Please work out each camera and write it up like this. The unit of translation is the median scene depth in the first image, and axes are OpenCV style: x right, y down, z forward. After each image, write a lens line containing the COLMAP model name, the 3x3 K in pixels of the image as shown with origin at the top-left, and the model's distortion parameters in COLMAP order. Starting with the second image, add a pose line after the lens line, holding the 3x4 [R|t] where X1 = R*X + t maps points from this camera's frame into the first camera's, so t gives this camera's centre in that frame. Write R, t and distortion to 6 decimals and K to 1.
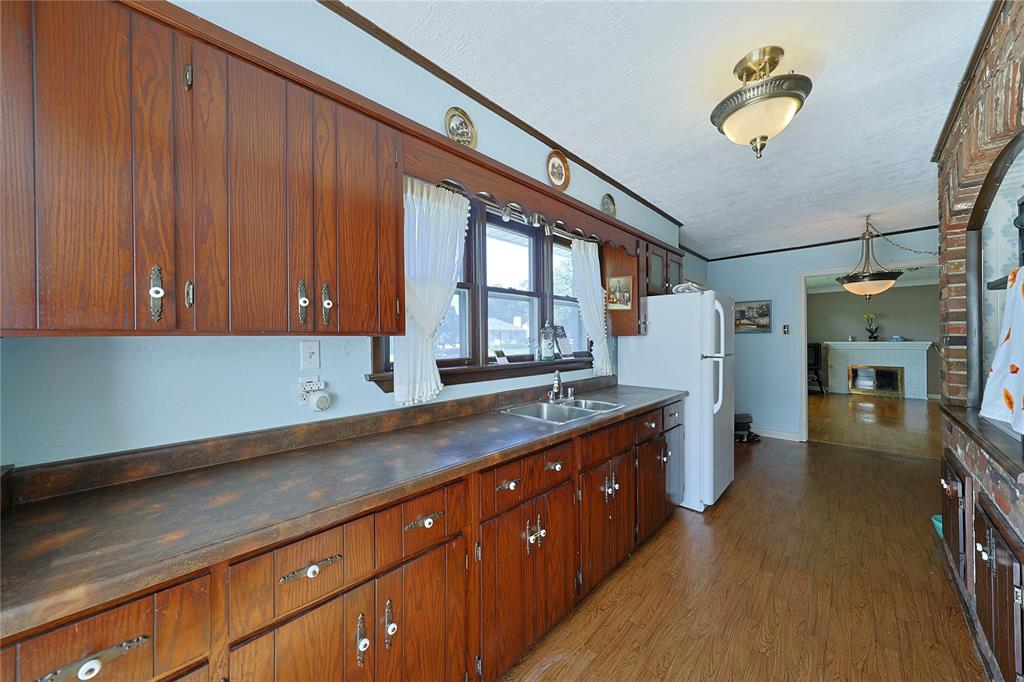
lens RADIAL K [[350.0, 0, 496.6], [0, 350.0, 340.0], [0, 0, 1]] dist [-0.001186, -0.000133]
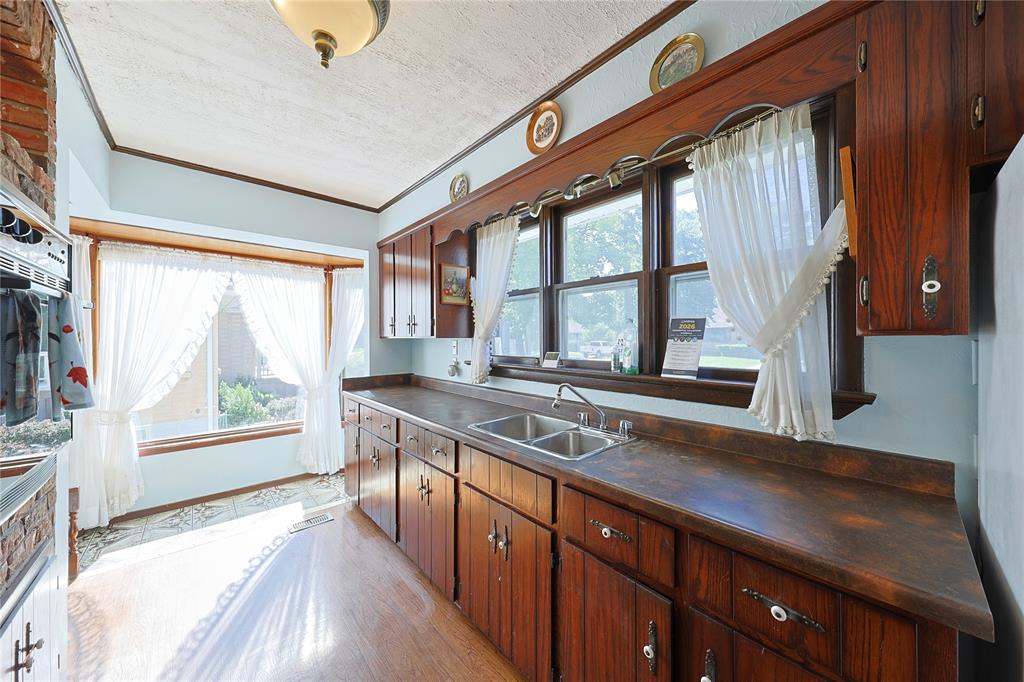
lens RADIAL K [[350.0, 0, 496.6], [0, 350.0, 340.0], [0, 0, 1]] dist [-0.001186, -0.000133]
pose [[-0.064576, 0.006870, -0.997889, 0.945811], [-0.008790, 0.999934, 0.007453, -0.008808], [0.997874, 0.009253, -0.064511, 0.918120]]
